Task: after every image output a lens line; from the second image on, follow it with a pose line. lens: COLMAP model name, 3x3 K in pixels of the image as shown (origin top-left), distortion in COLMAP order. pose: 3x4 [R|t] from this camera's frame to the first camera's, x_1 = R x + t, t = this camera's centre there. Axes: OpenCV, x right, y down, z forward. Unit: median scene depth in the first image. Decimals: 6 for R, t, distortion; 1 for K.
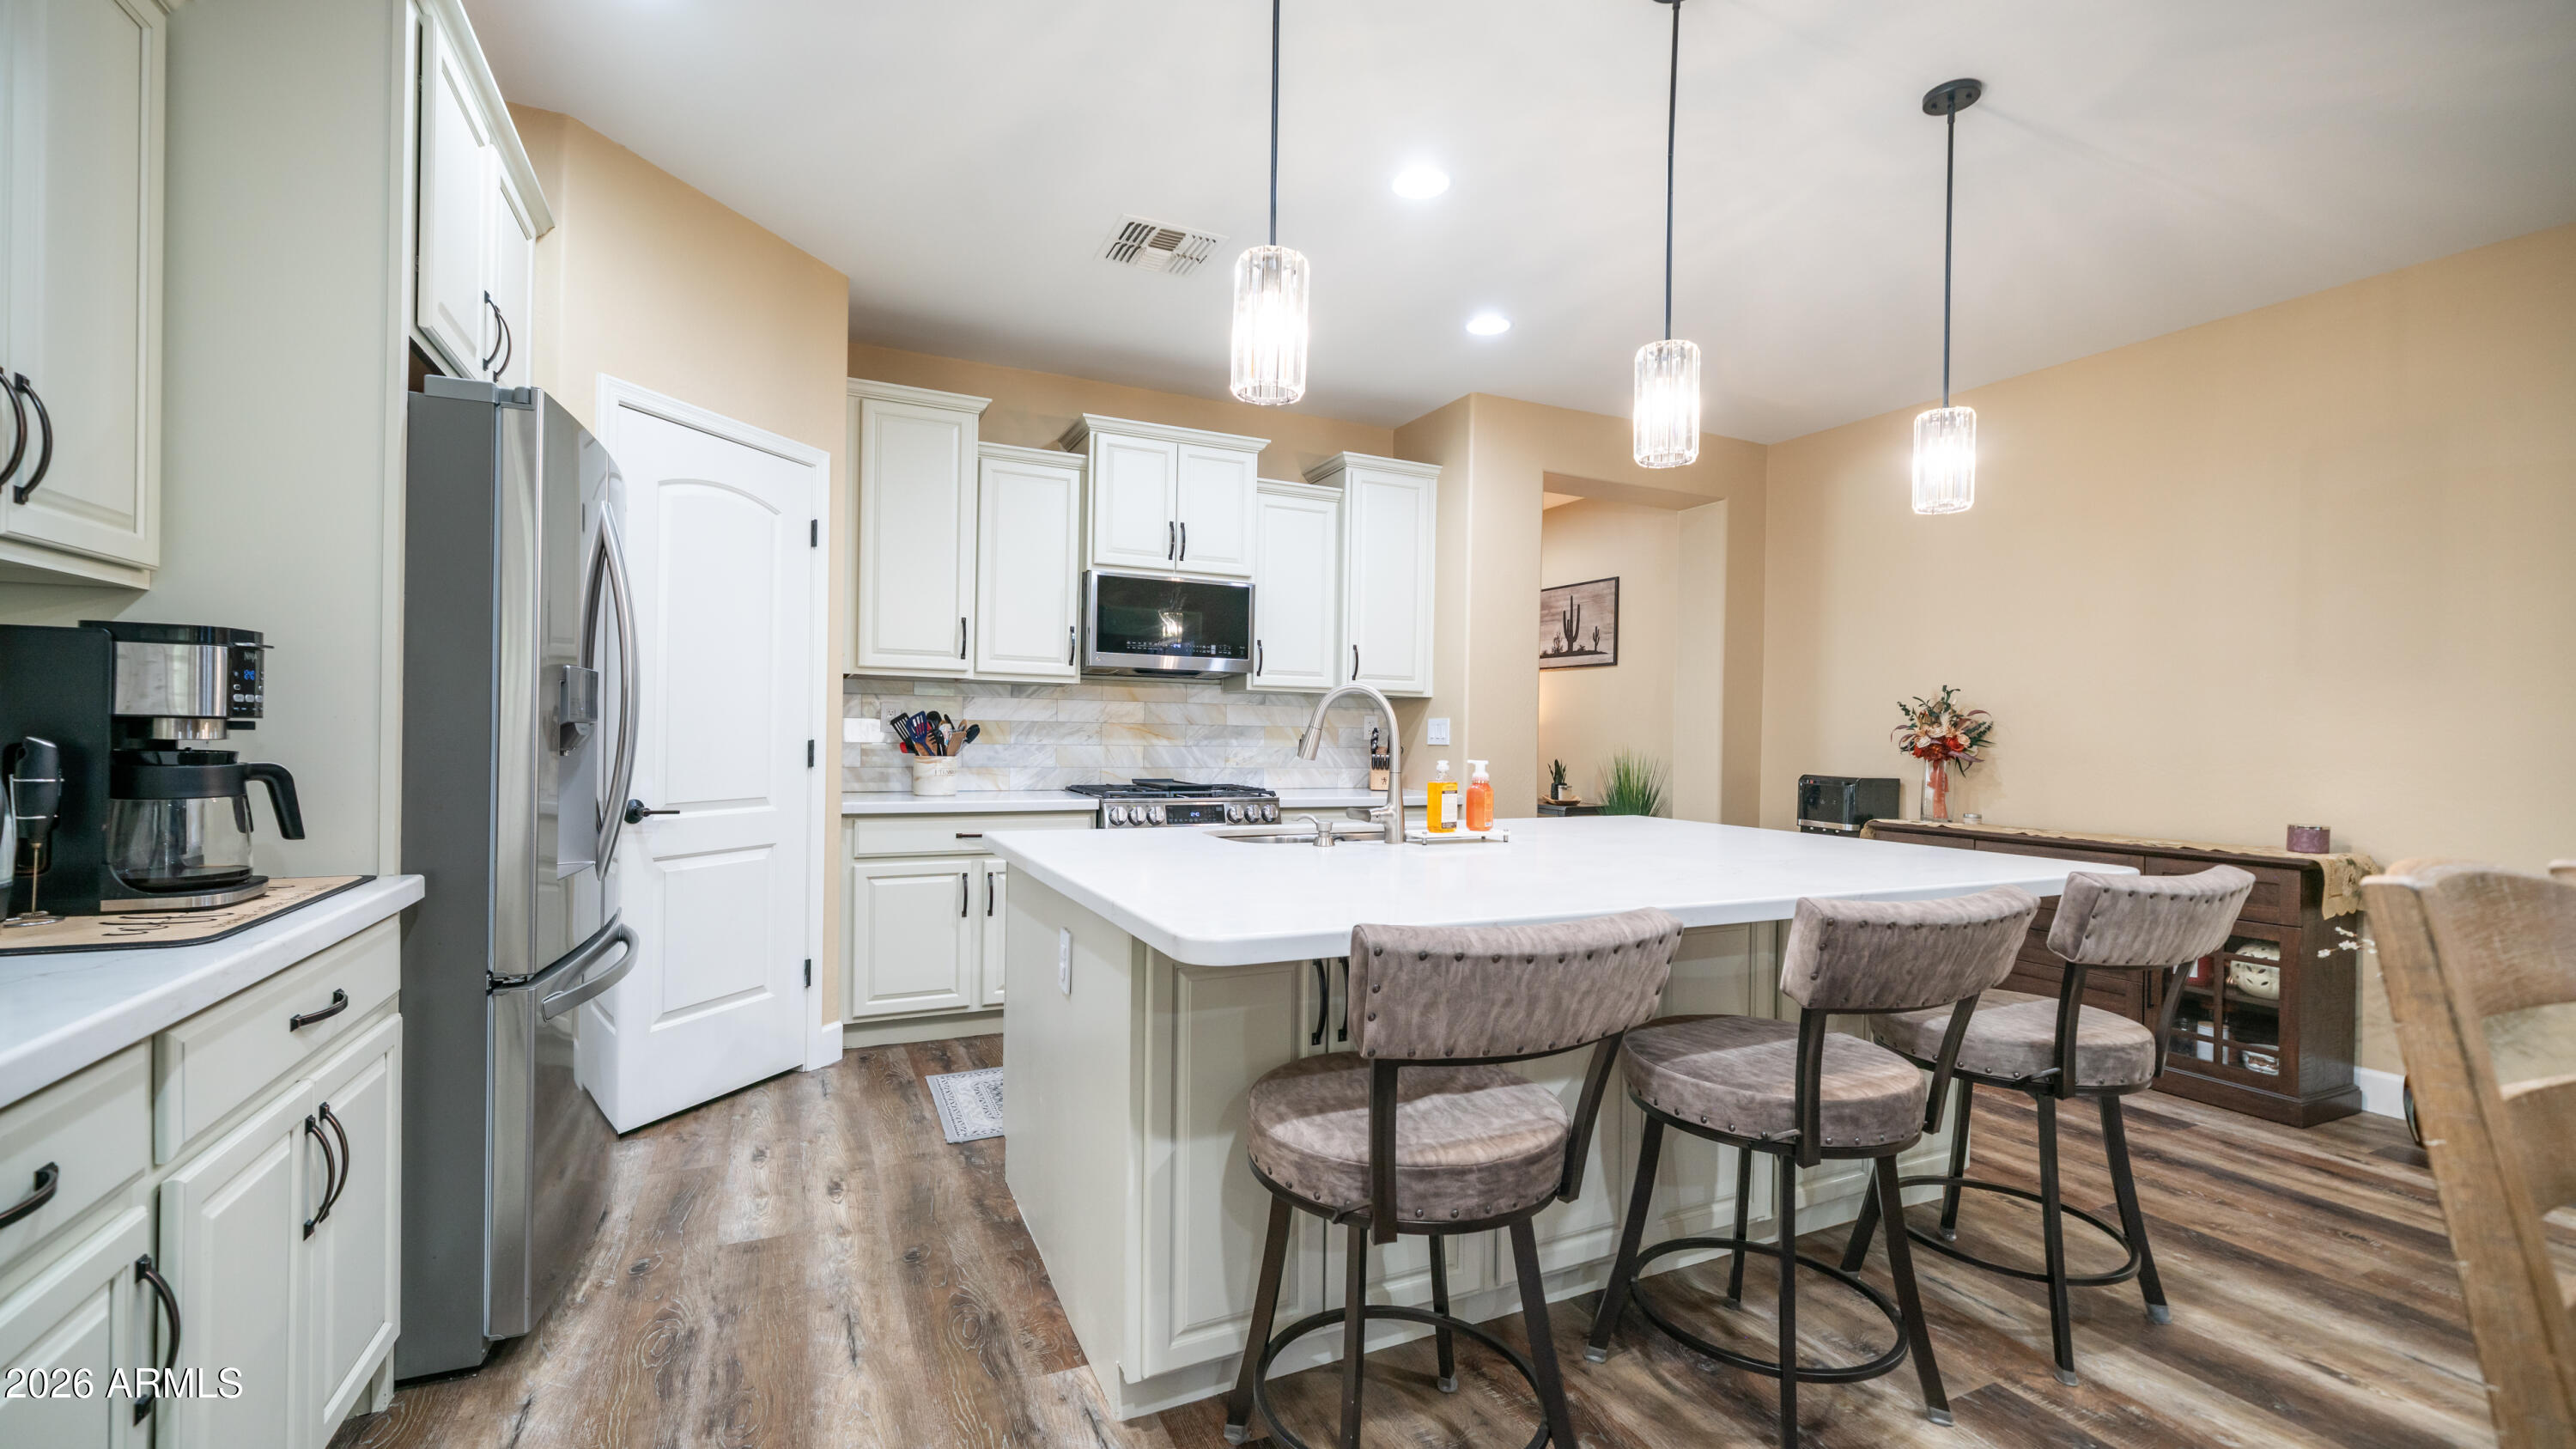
lens RADIAL K [[1042.9, 0, 1266.1], [0, 1042.9, 736.3], [0, 0, 1]] dist [-0.003542, 0.000063]
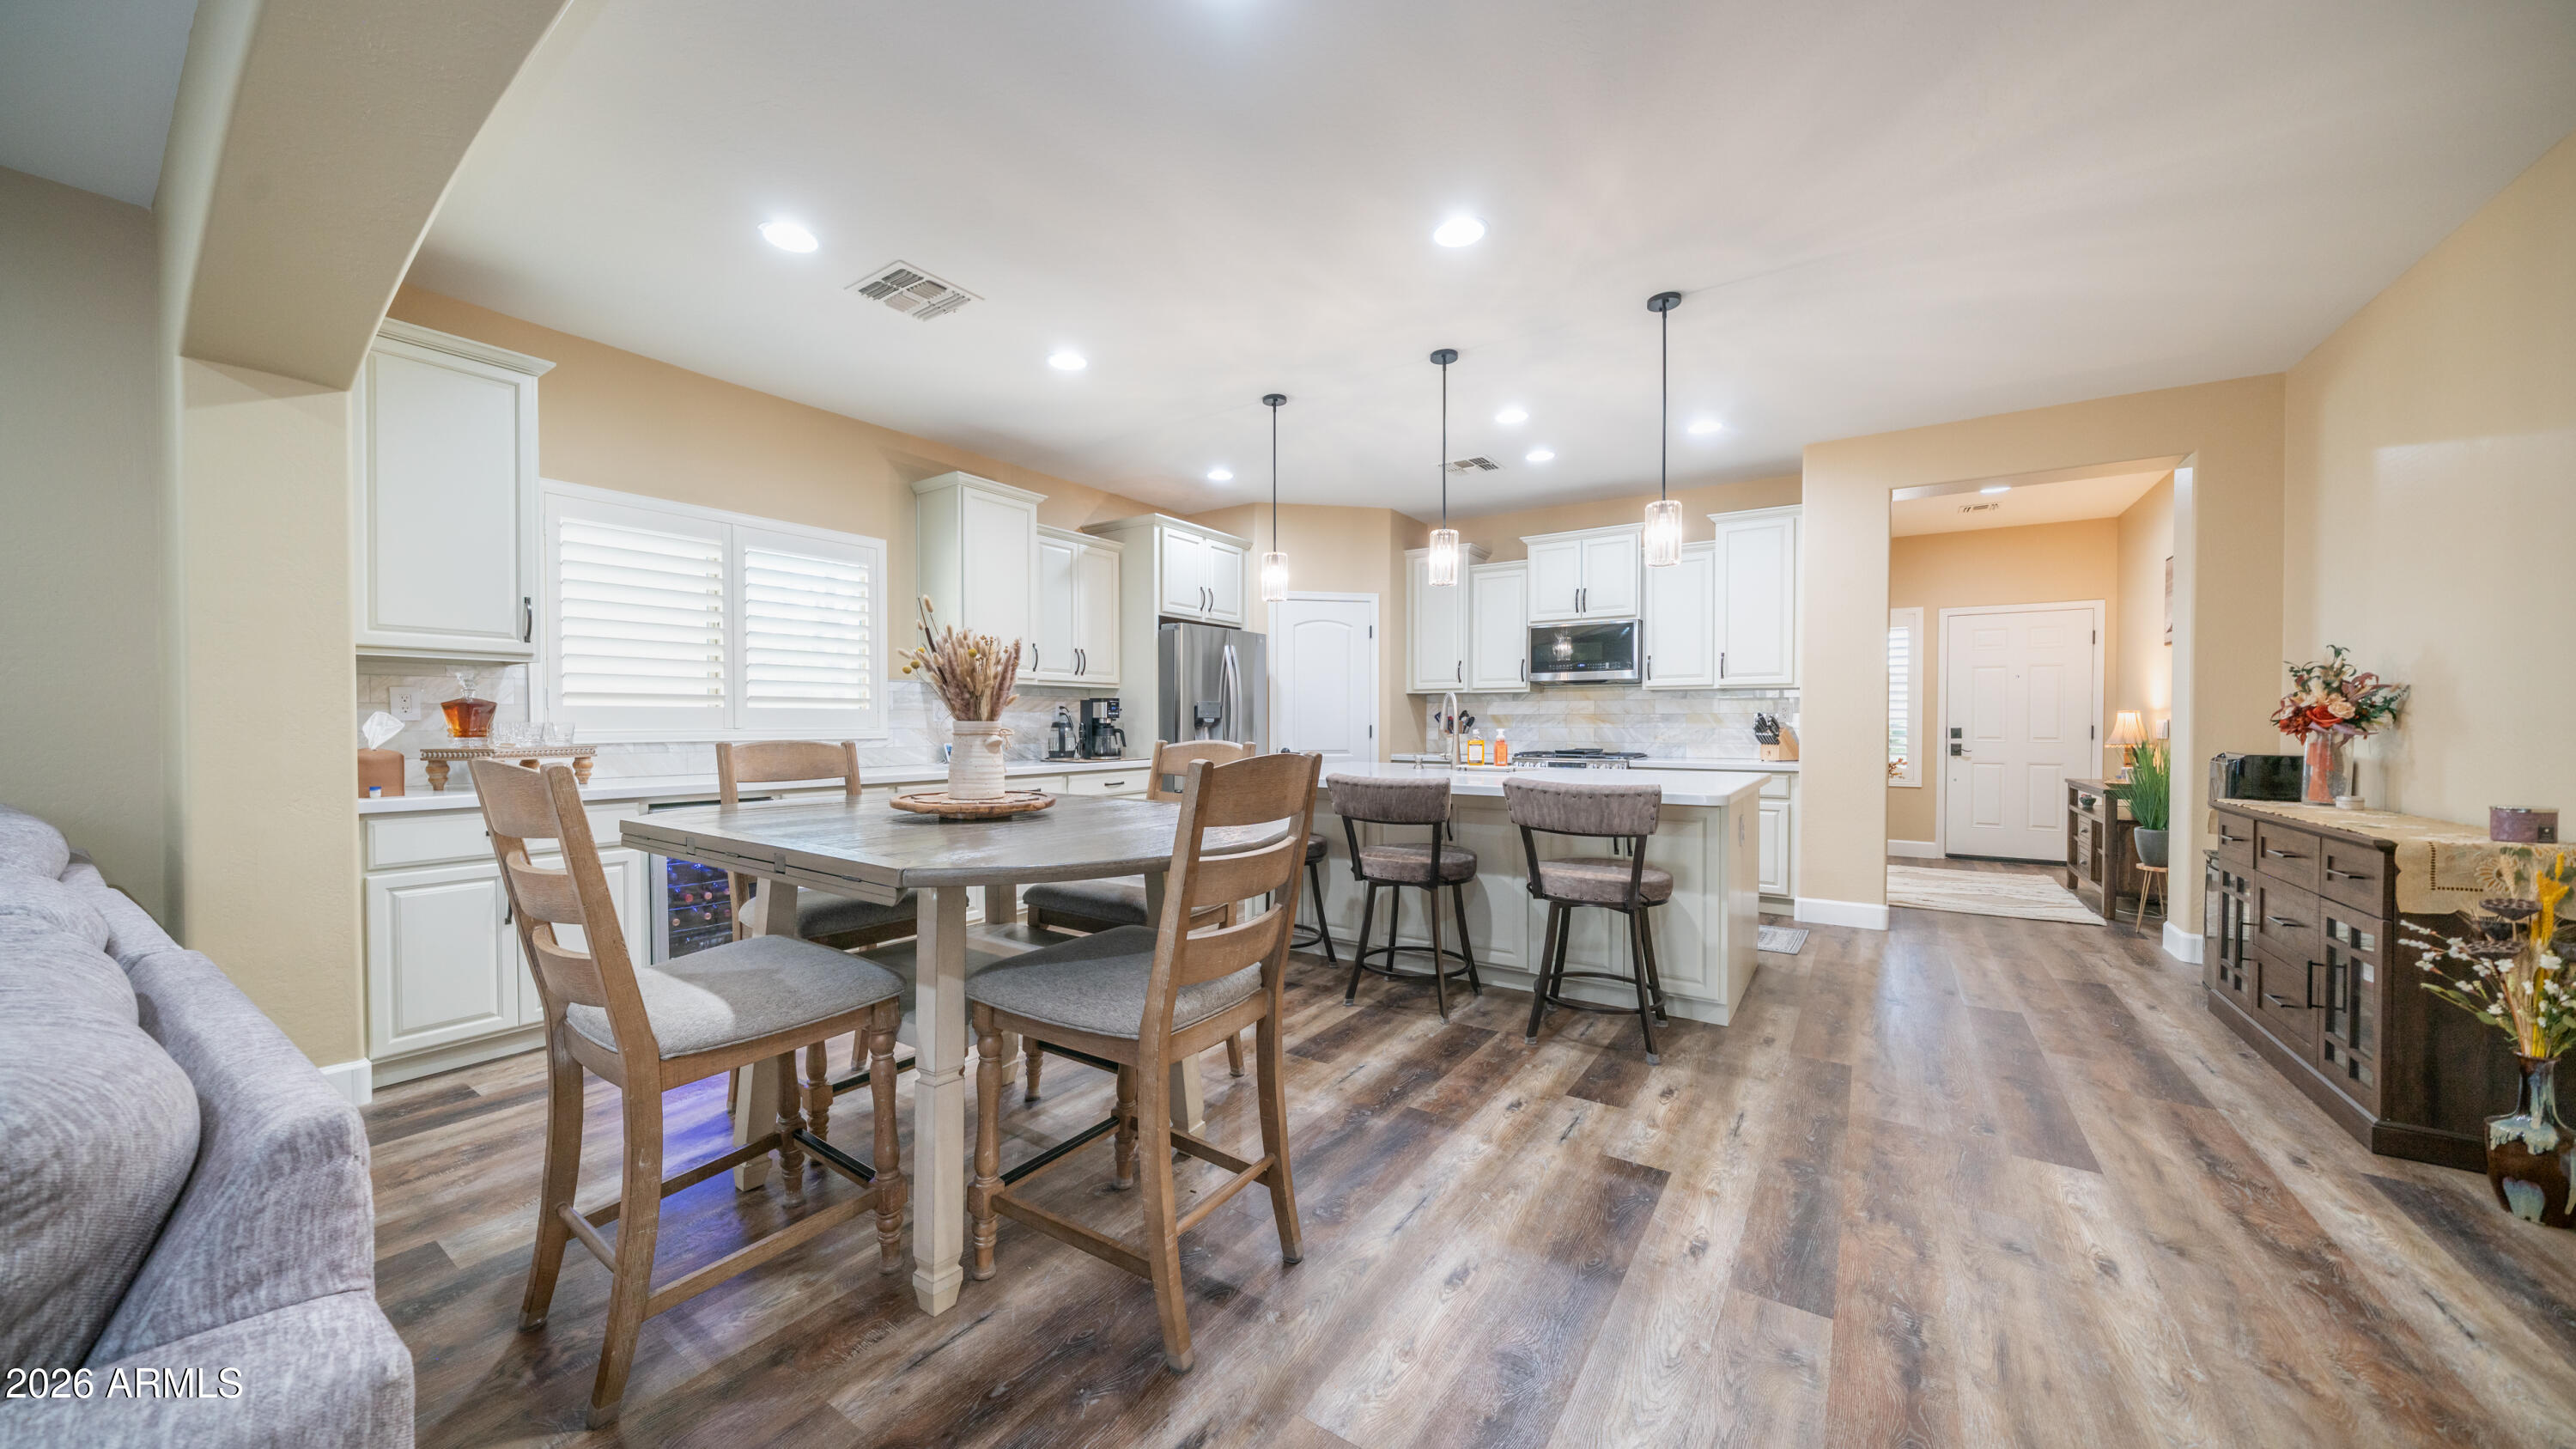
lens RADIAL K [[877.5, 0, 1267.5], [0, 877.5, 733.2], [0, 0, 1]] dist [-0.008600, 0.000285]
pose [[0.508225, -0.006166, -0.861202, 0.848056], [0.005019, 0.999979, -0.004198, 0.021785], [0.861210, -0.002189, 0.508245, -0.107198]]
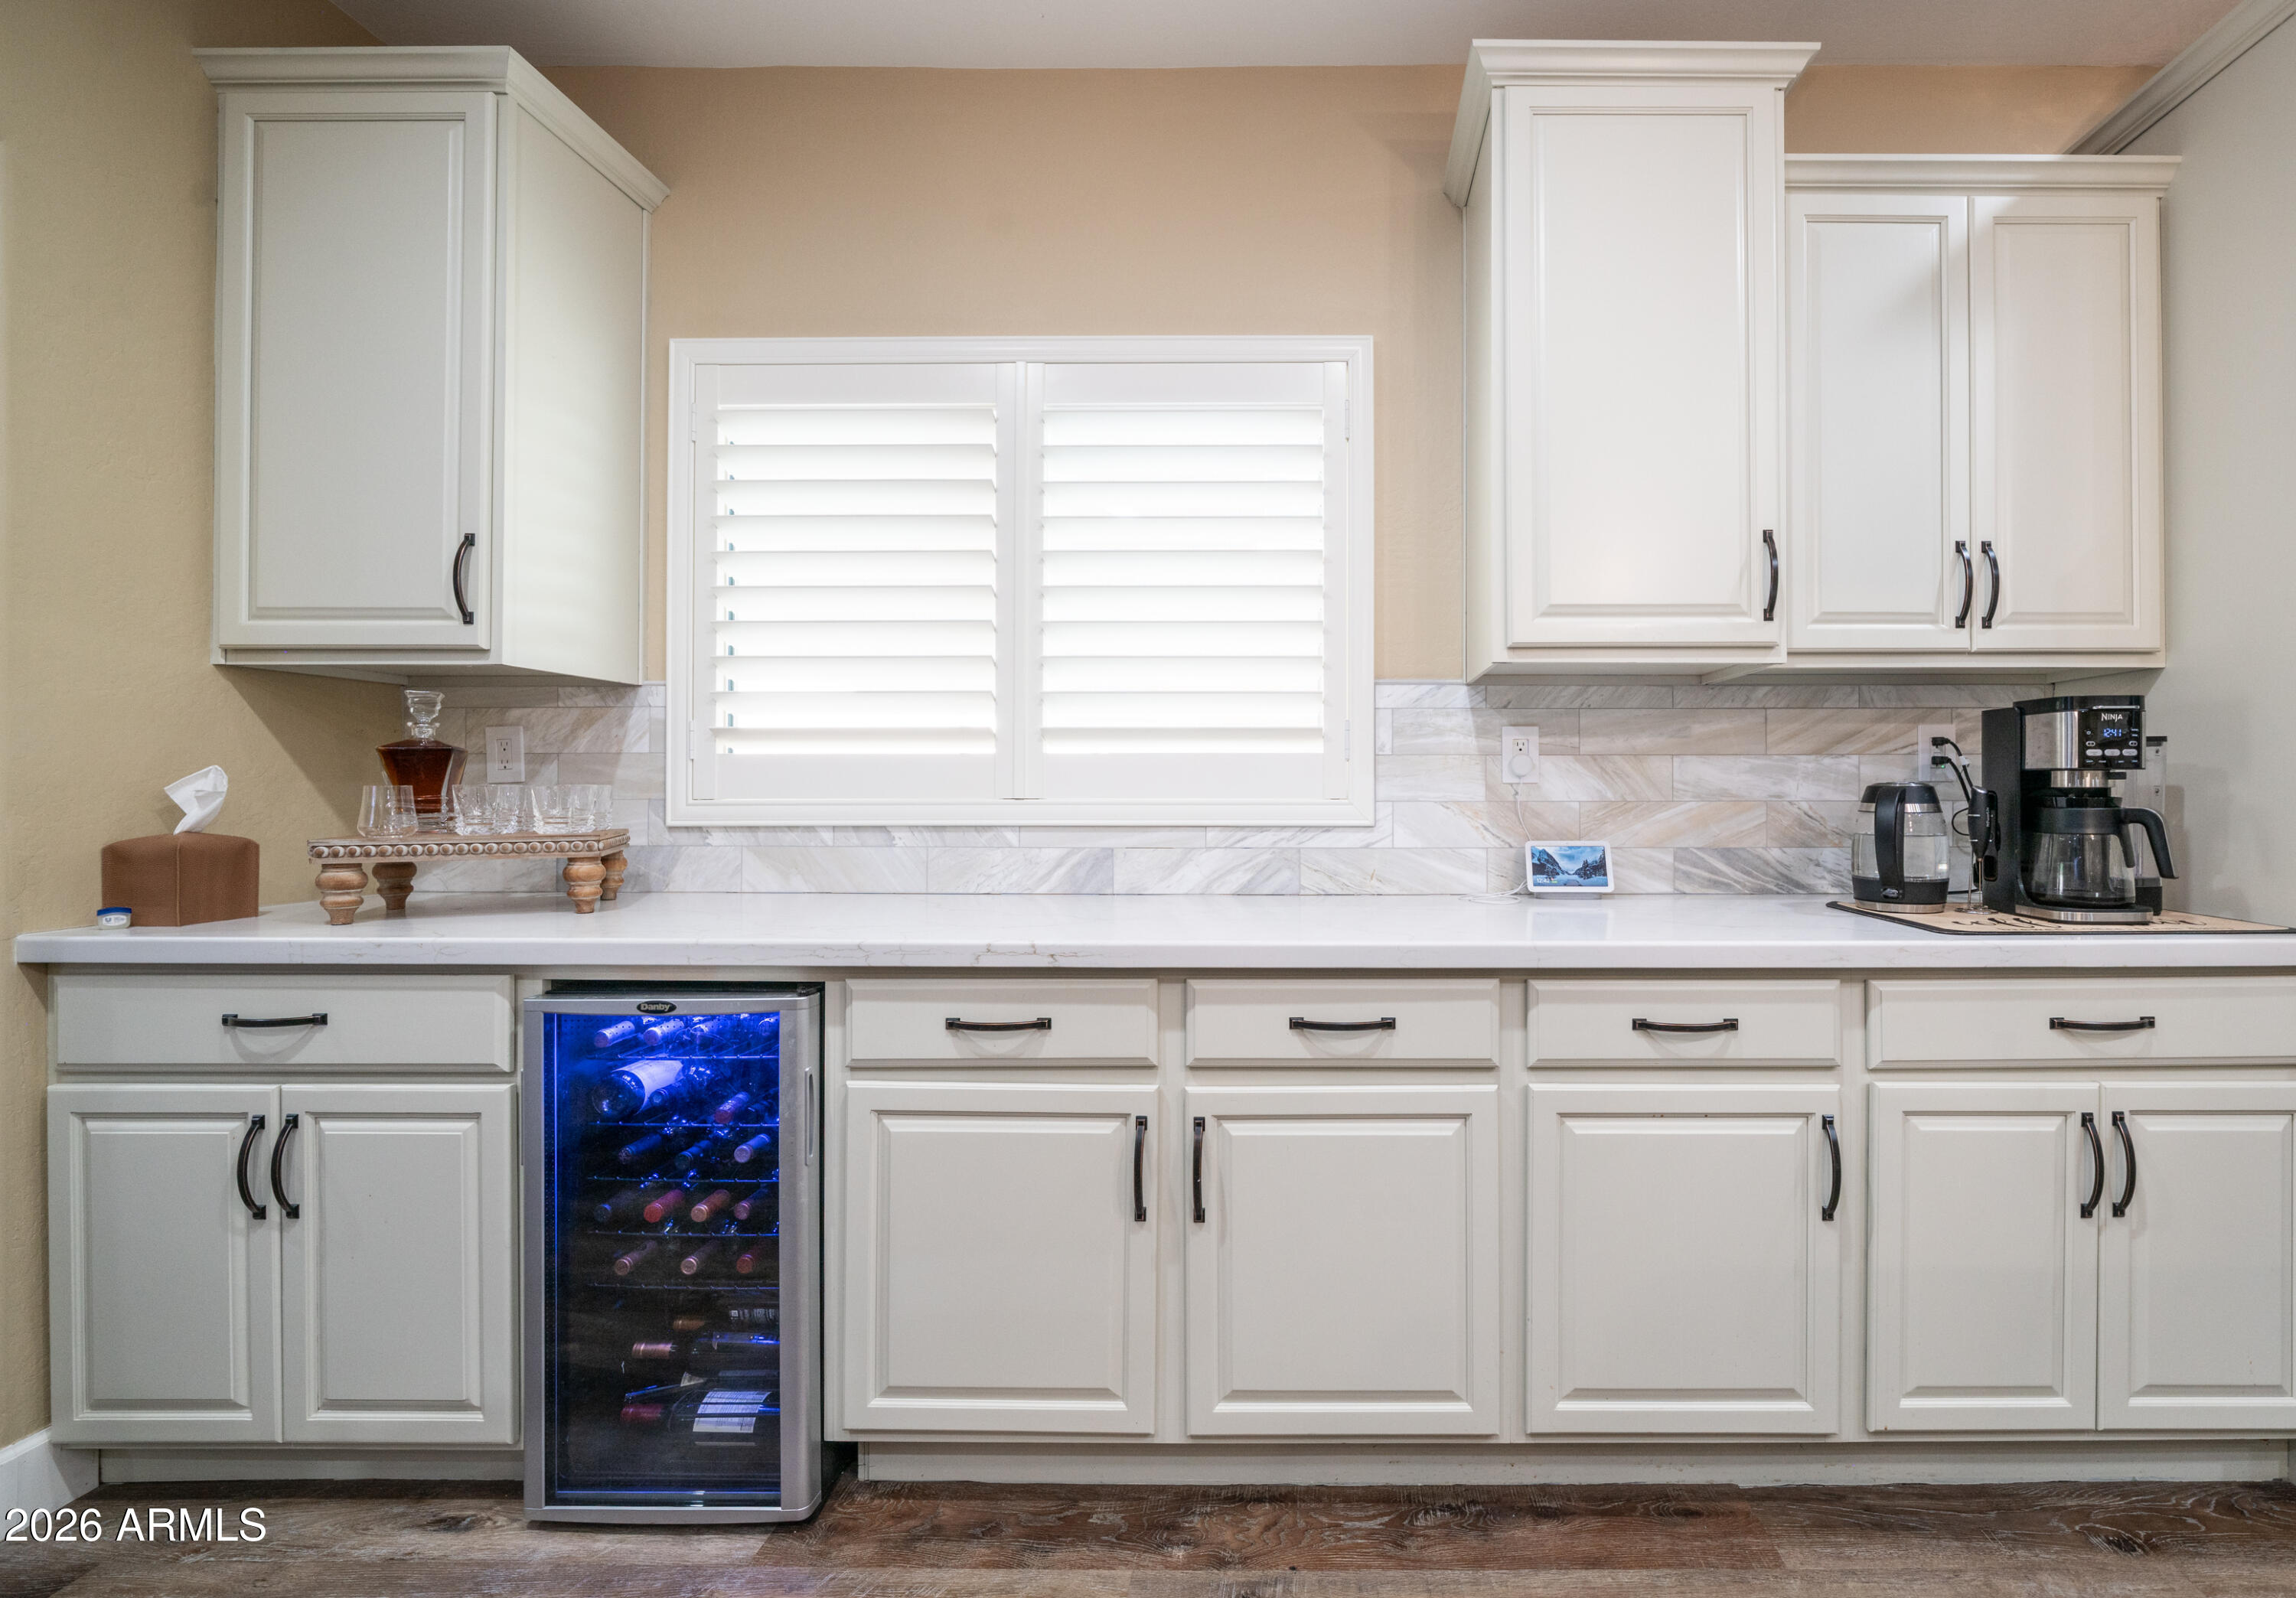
lens RADIAL K [[973.8, 0, 1322.4], [0, 973.8, 785.4], [0, 0, 1]] dist [-0.008331, 0.000055]
pose [[-0.417238, -0.019260, -0.908593, 0.131509], [-0.011472, 0.999807, -0.015925, 0.009602], [0.908725, 0.003779, -0.417379, 0.215846]]
